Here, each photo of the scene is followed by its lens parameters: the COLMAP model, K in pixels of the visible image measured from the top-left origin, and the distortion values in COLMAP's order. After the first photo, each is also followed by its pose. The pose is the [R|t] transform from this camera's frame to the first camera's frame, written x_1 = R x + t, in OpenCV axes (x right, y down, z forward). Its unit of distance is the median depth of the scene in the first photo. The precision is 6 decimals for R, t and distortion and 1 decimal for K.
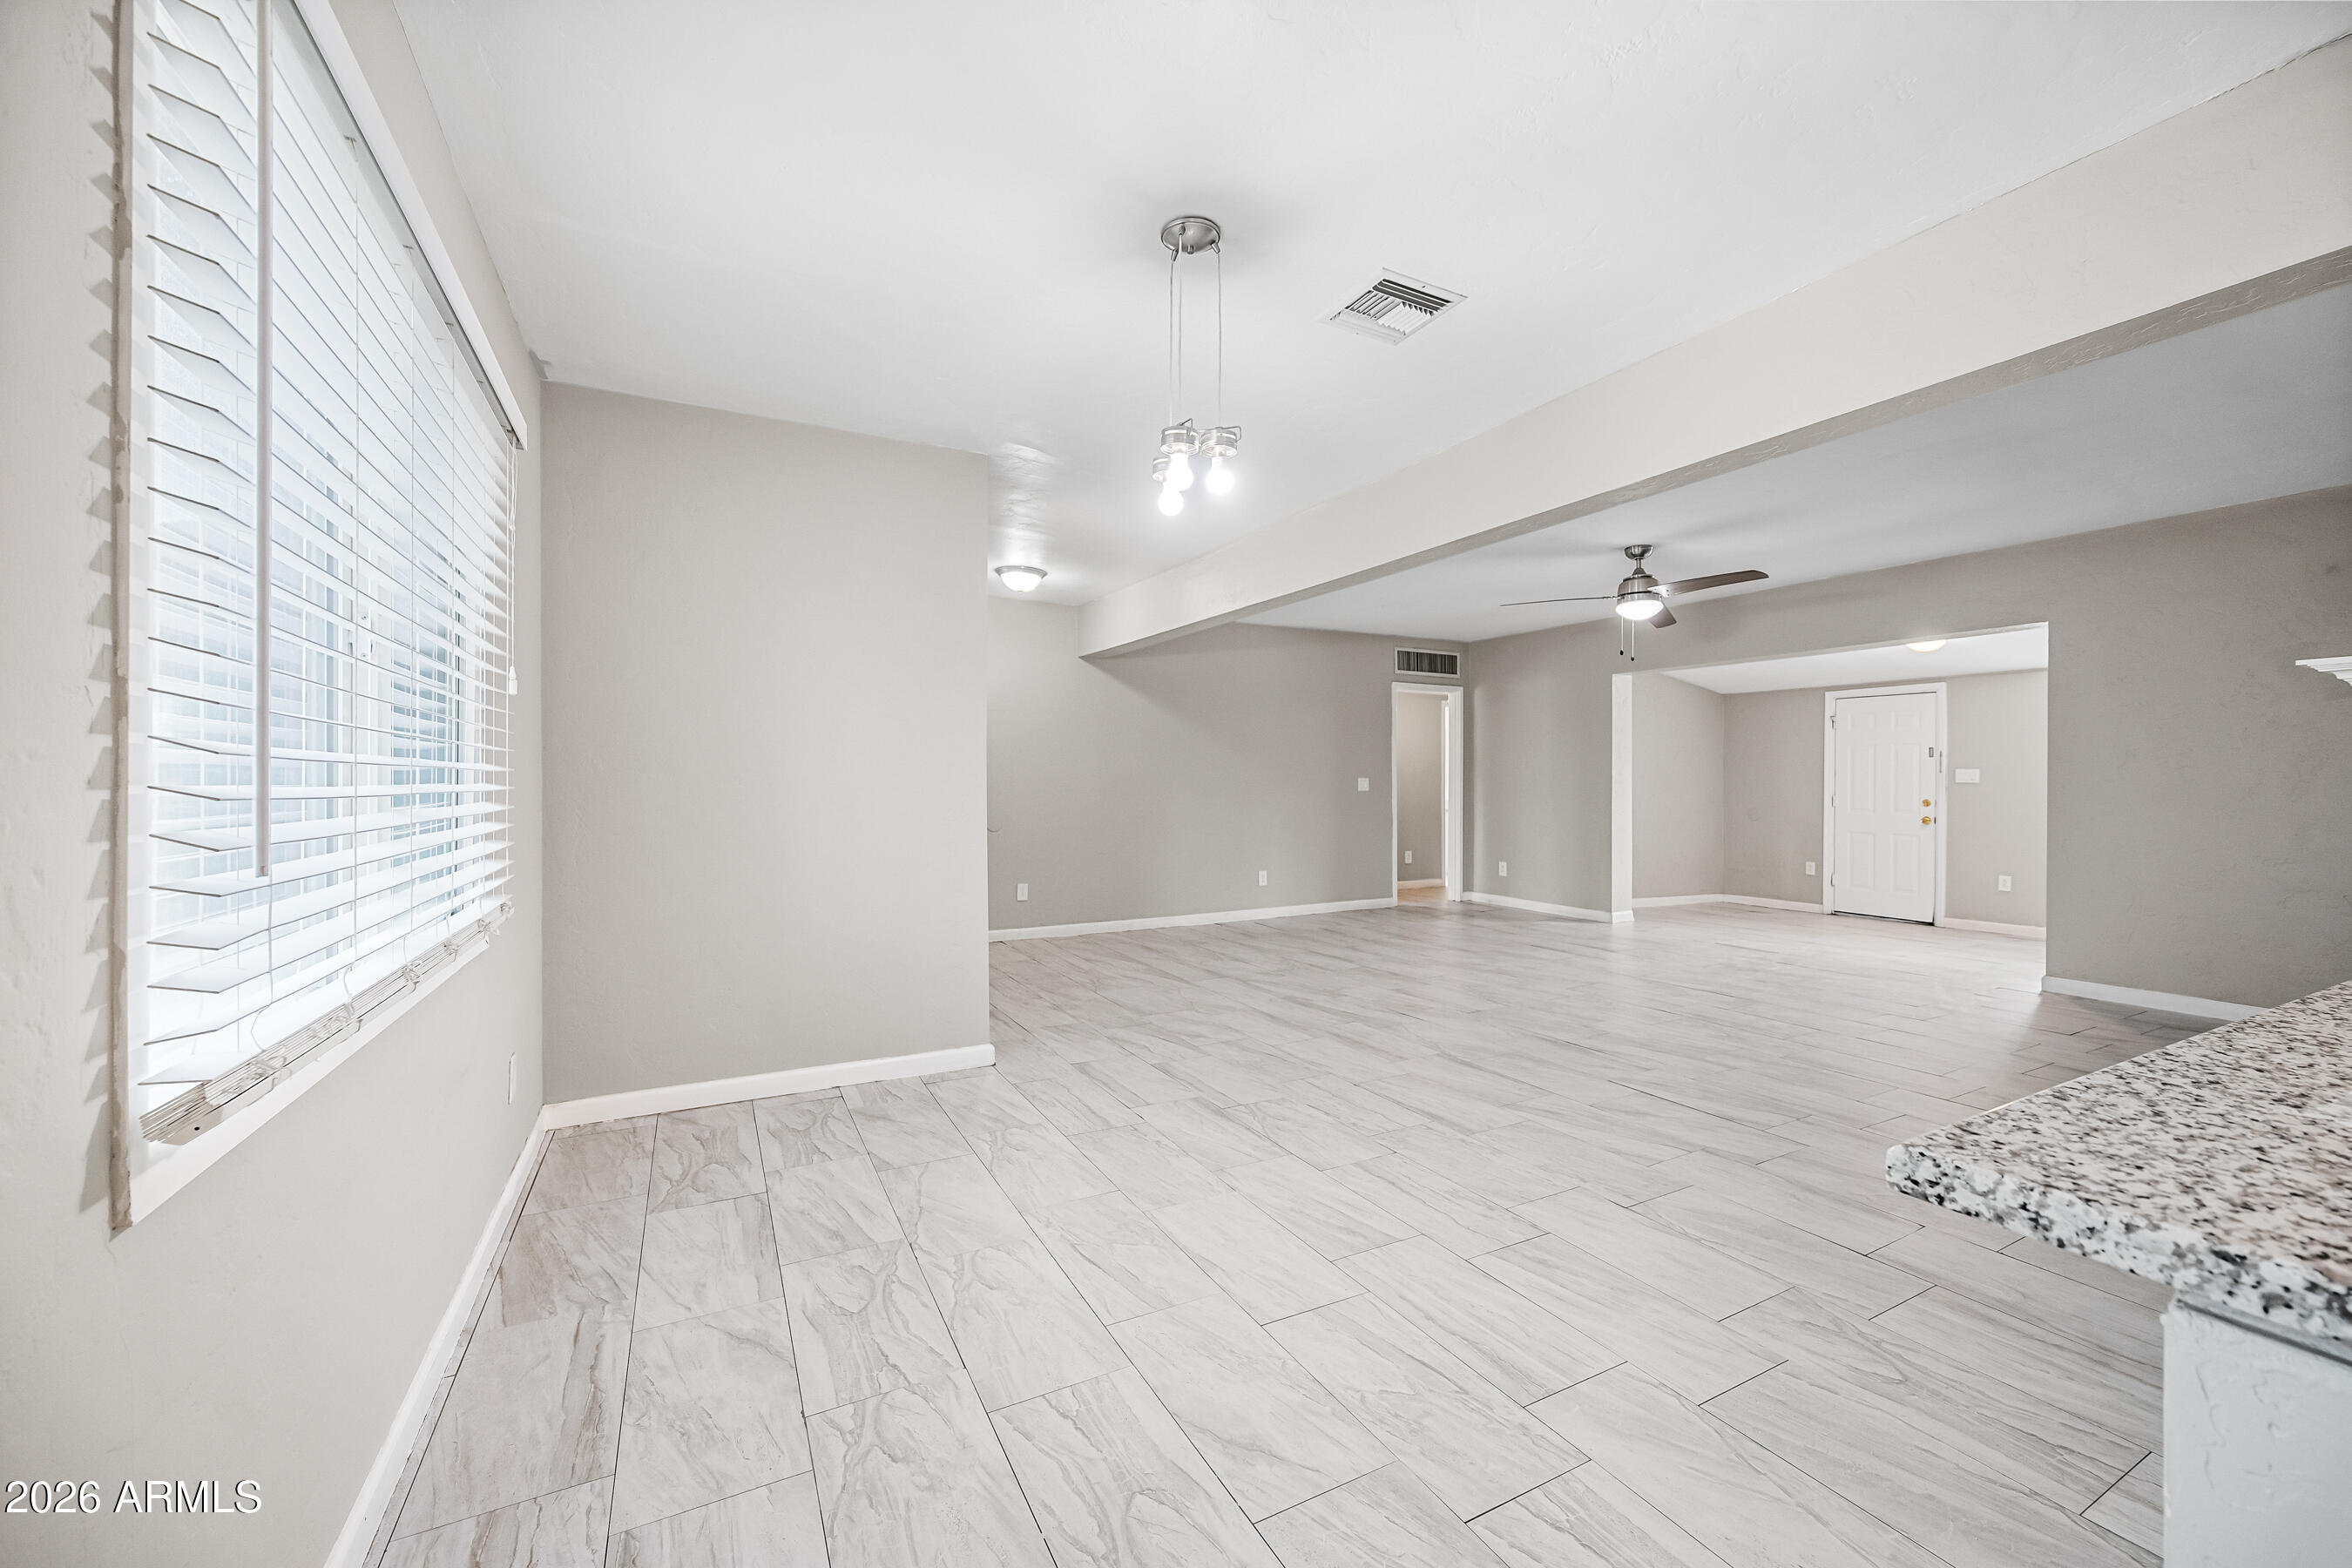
lens RADIAL K [[930.8, 0, 1181.6], [0, 930.8, 777.3], [0, 0, 1]] dist [0.000115, -0.000136]
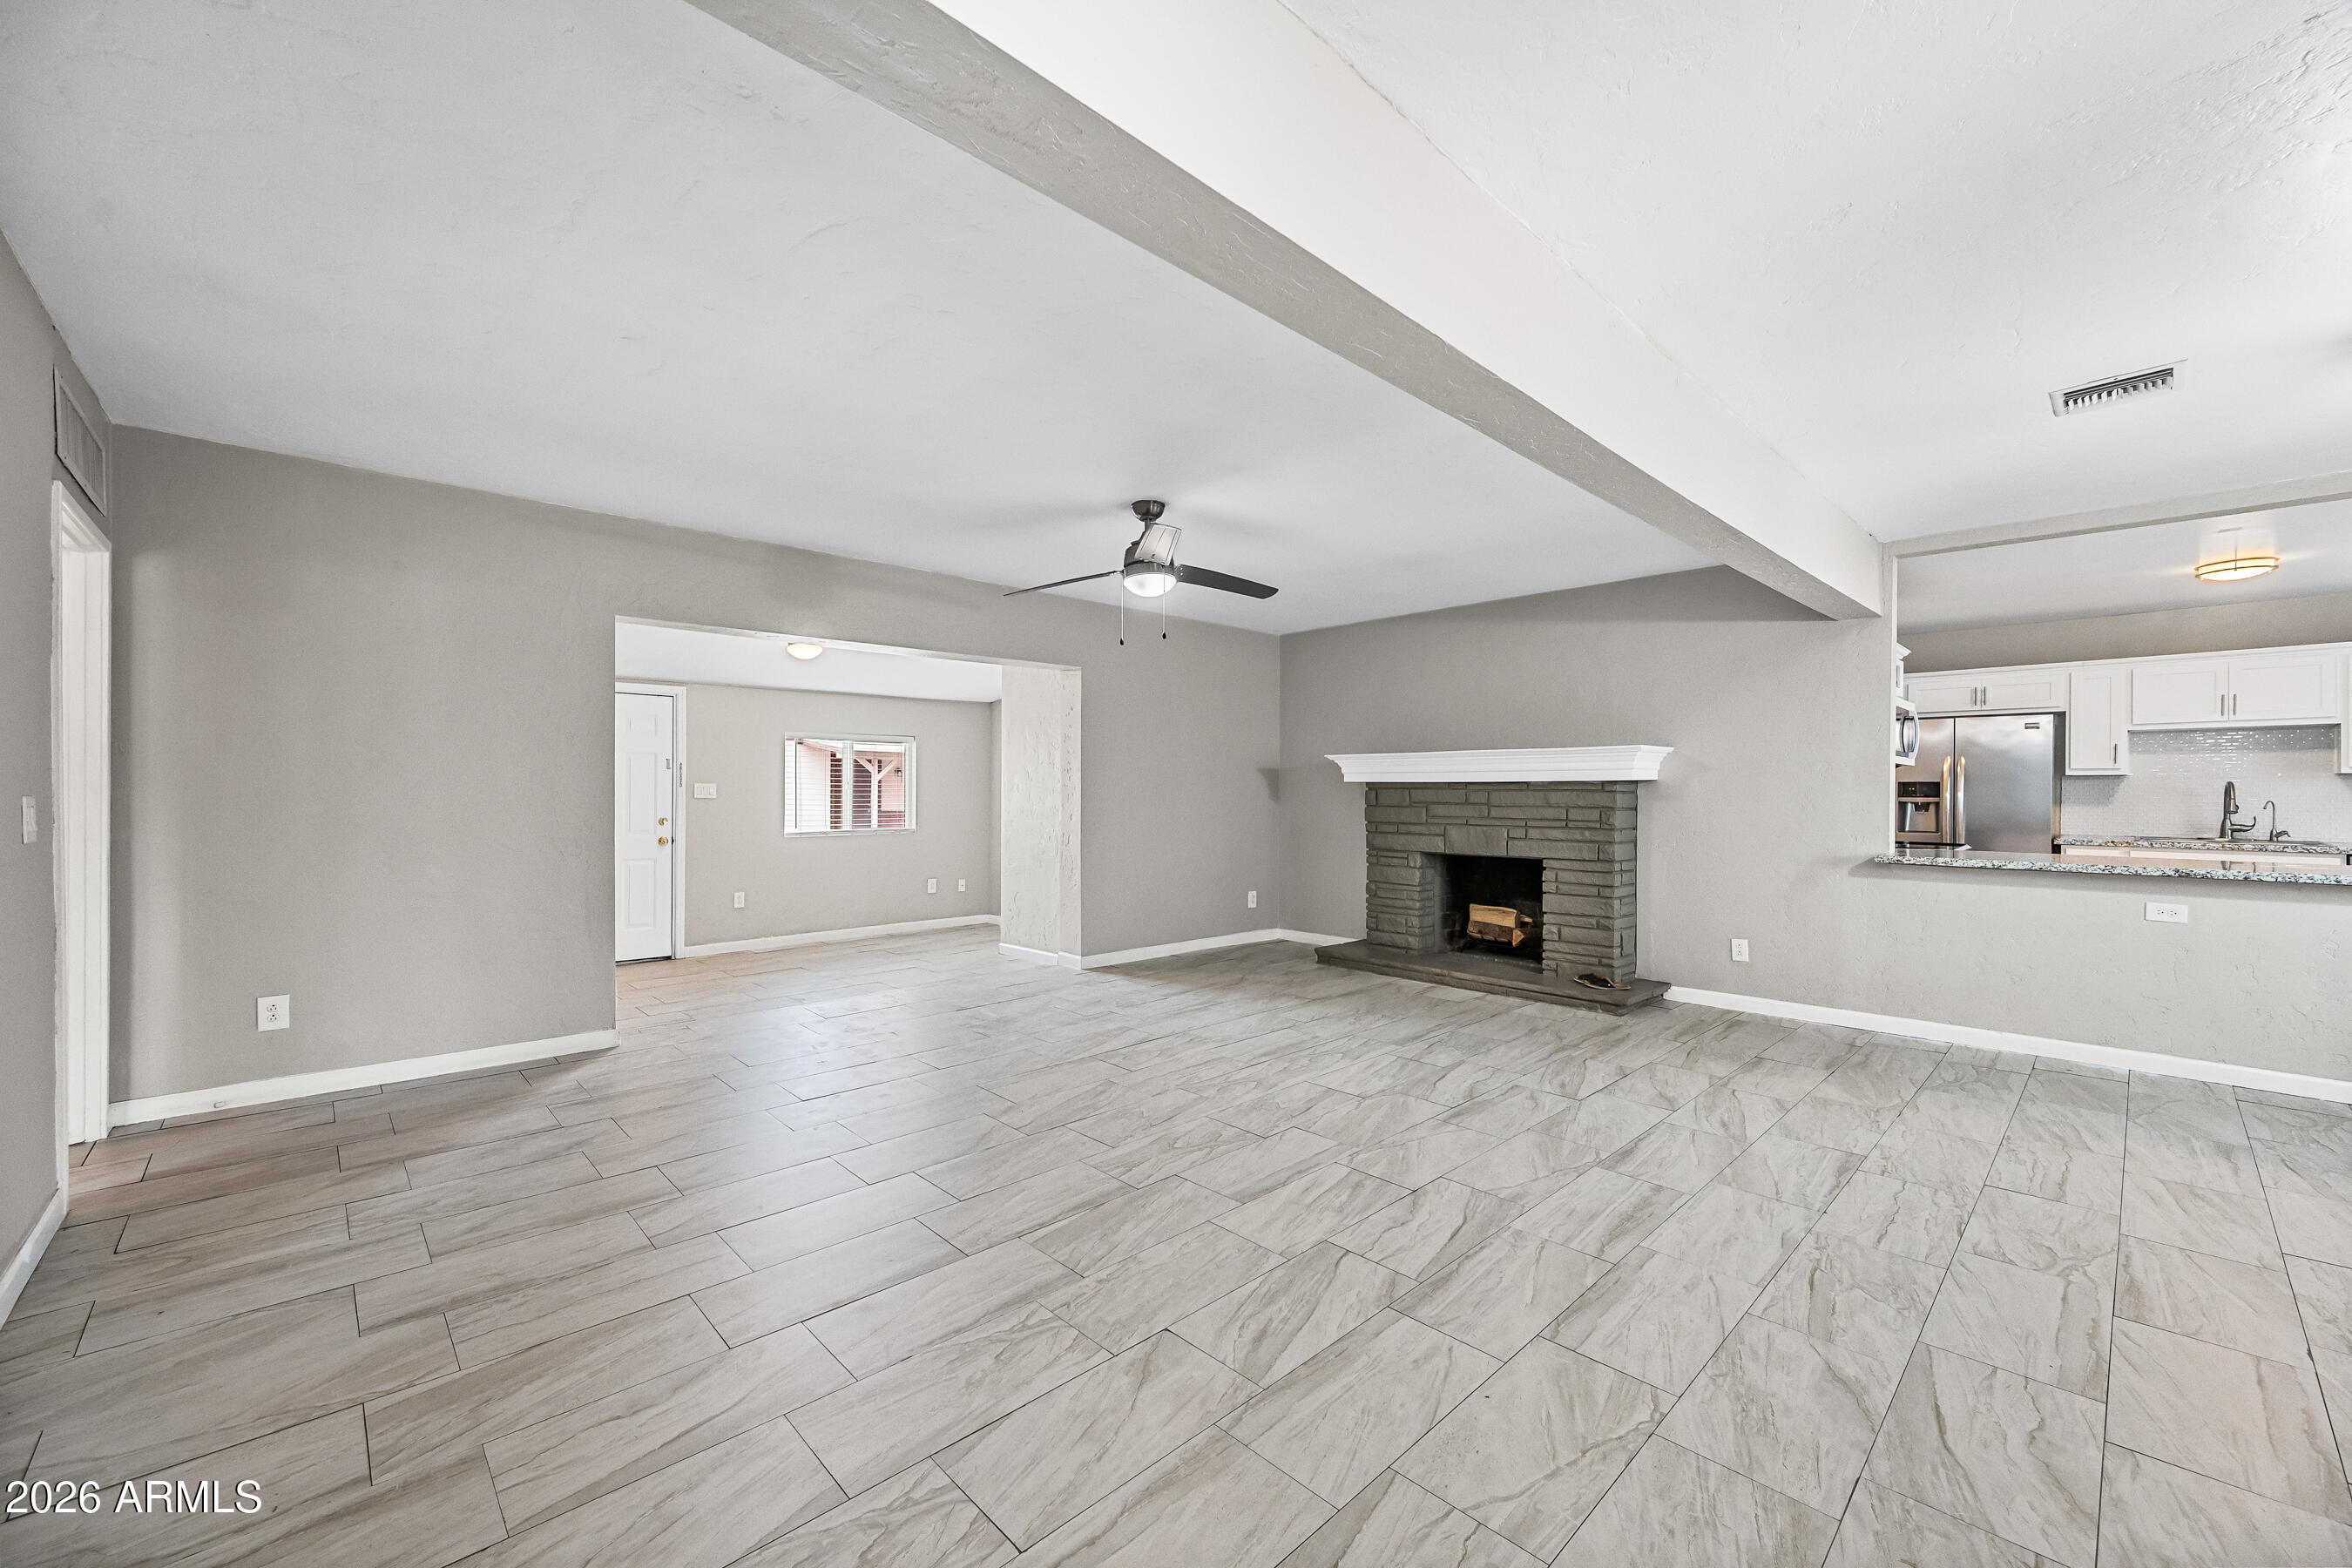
lens RADIAL K [[930.8, 0, 1169.8], [0, 930.8, 793.0], [0, 0, 1]] dist [0.000115, -0.000136]
pose [[-0.276864, -0.001795, 0.960908, -0.441544], [-0.005418, 0.999985, 0.000306, -0.004665], [-0.960894, -0.005121, -0.276869, 1.960610]]
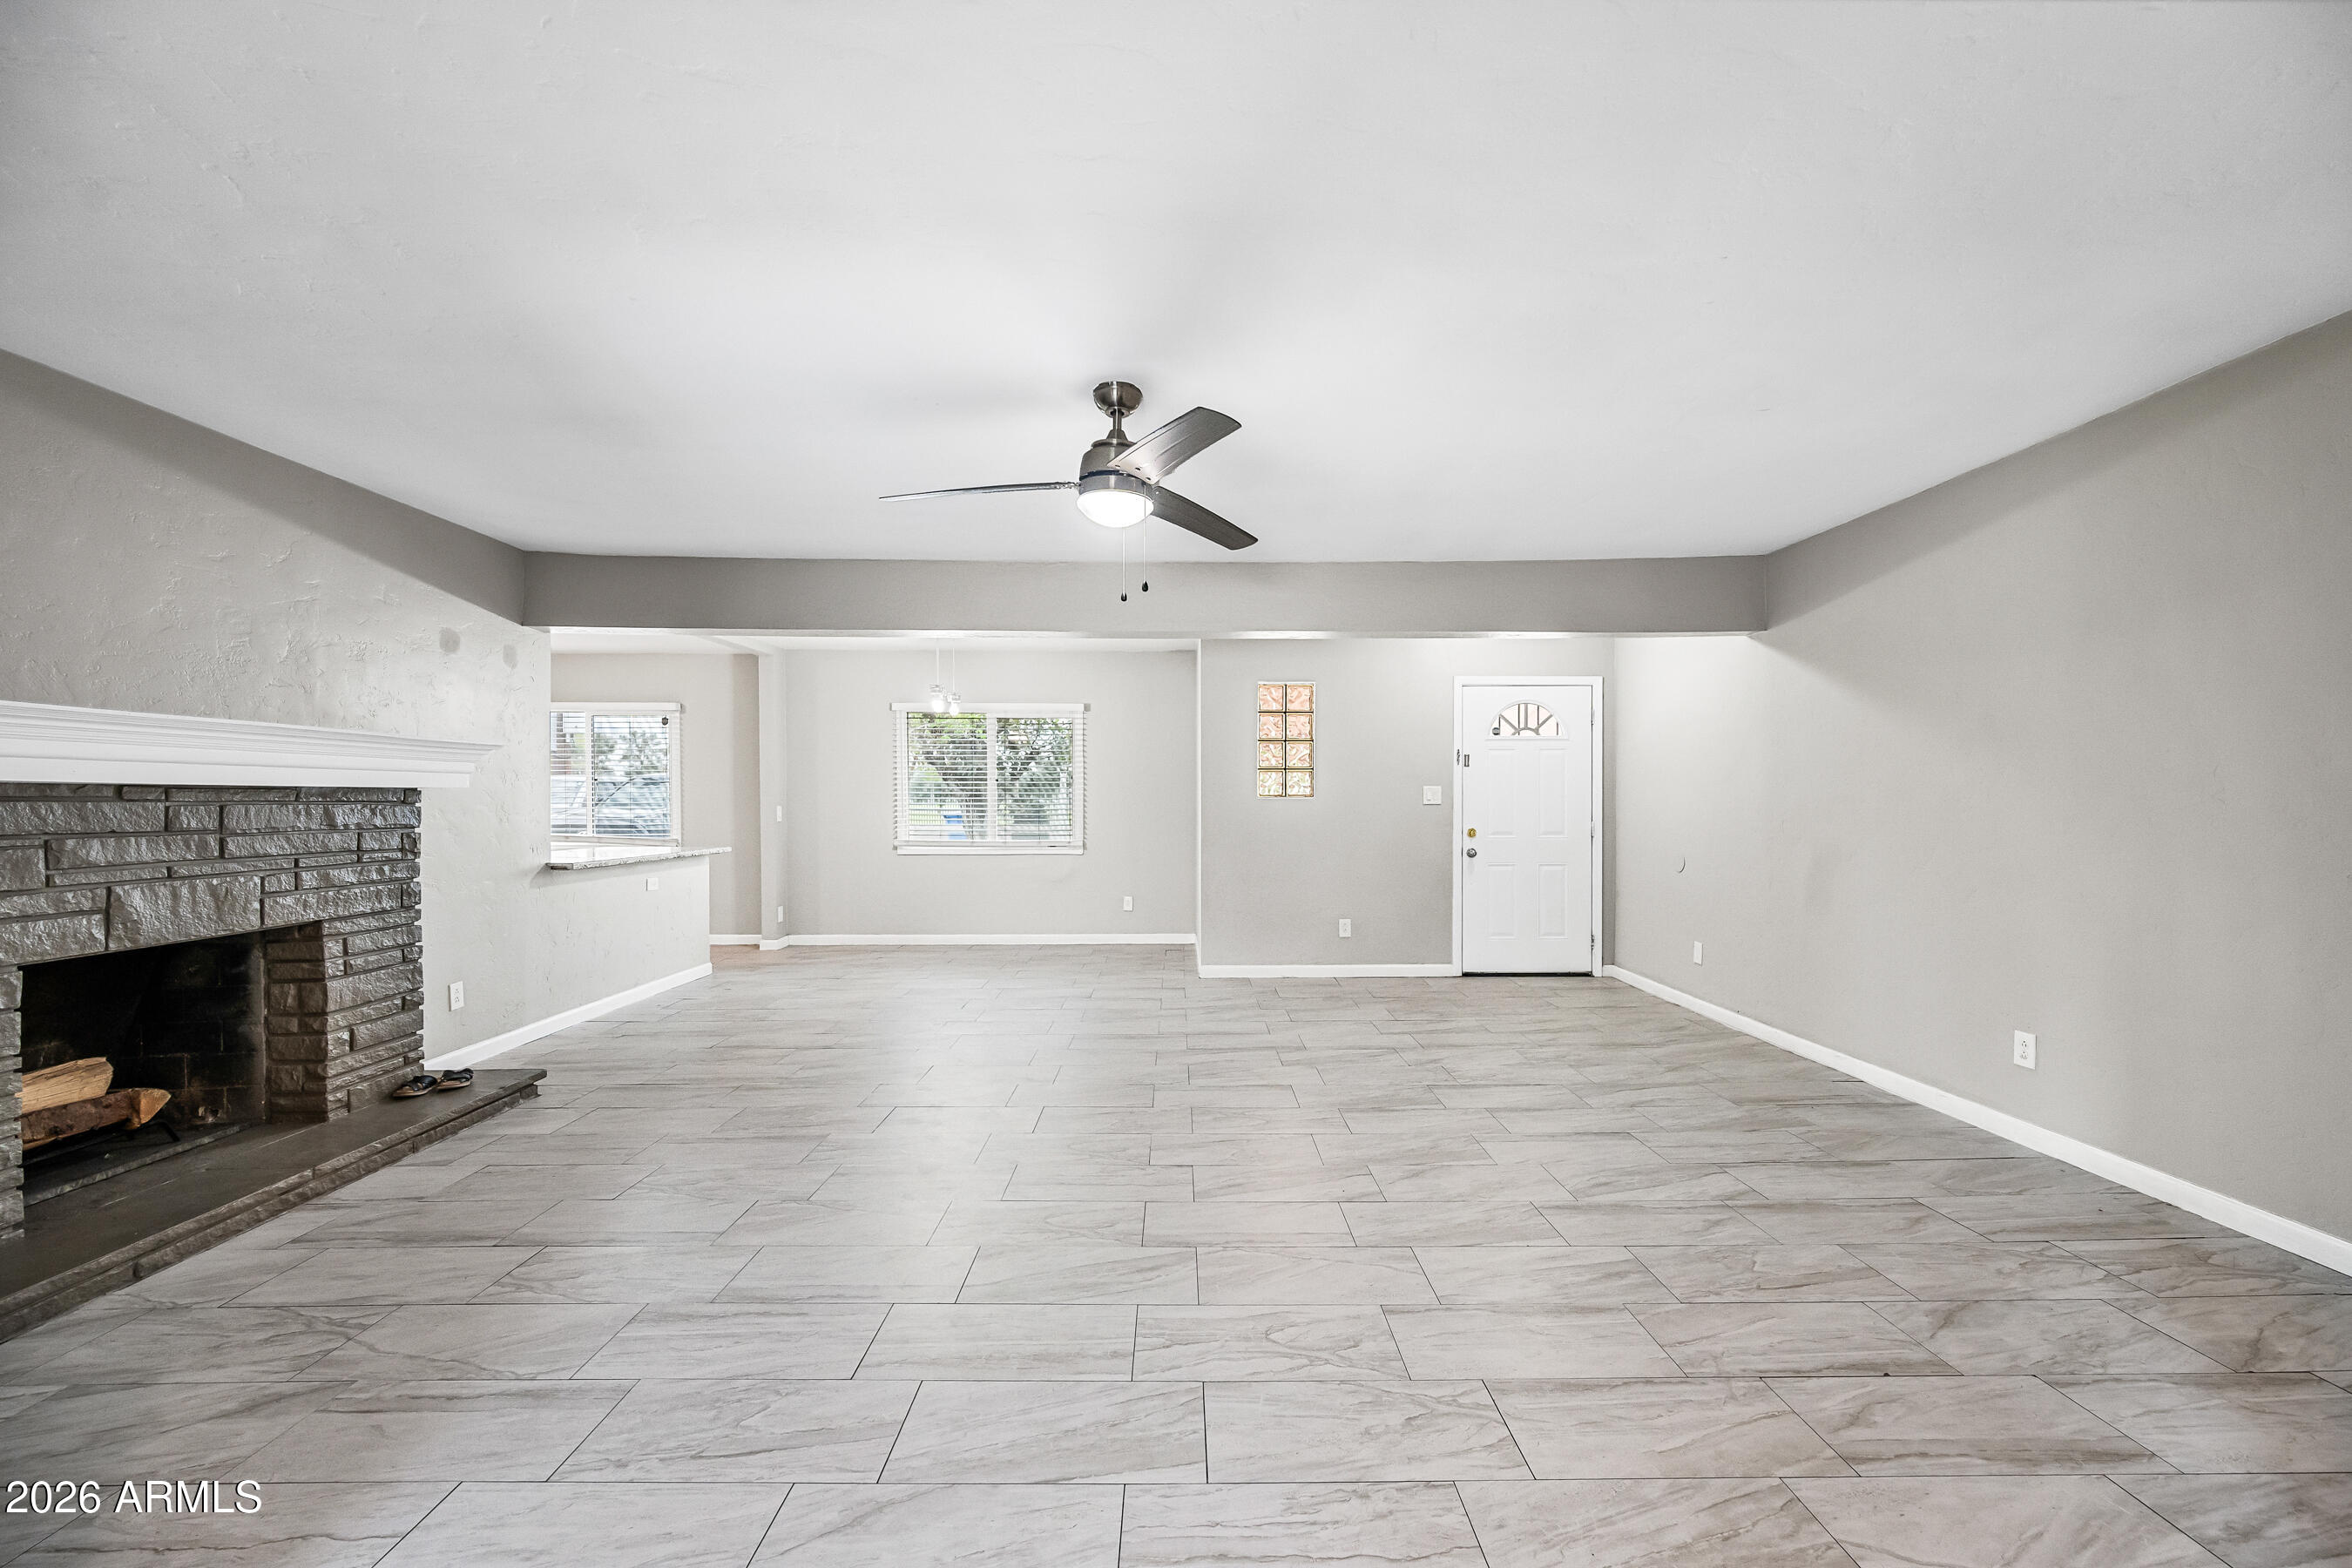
lens RADIAL K [[930.8, 0, 1196.5], [0, 930.8, 805.3], [0, 0, 1]] dist [0.000115, -0.000136]
pose [[-0.435500, 0.006305, -0.900167, 1.574978], [0.002736, 0.999980, 0.005681, -0.012795], [0.900185, 0.000011, -0.435508, 2.092072]]
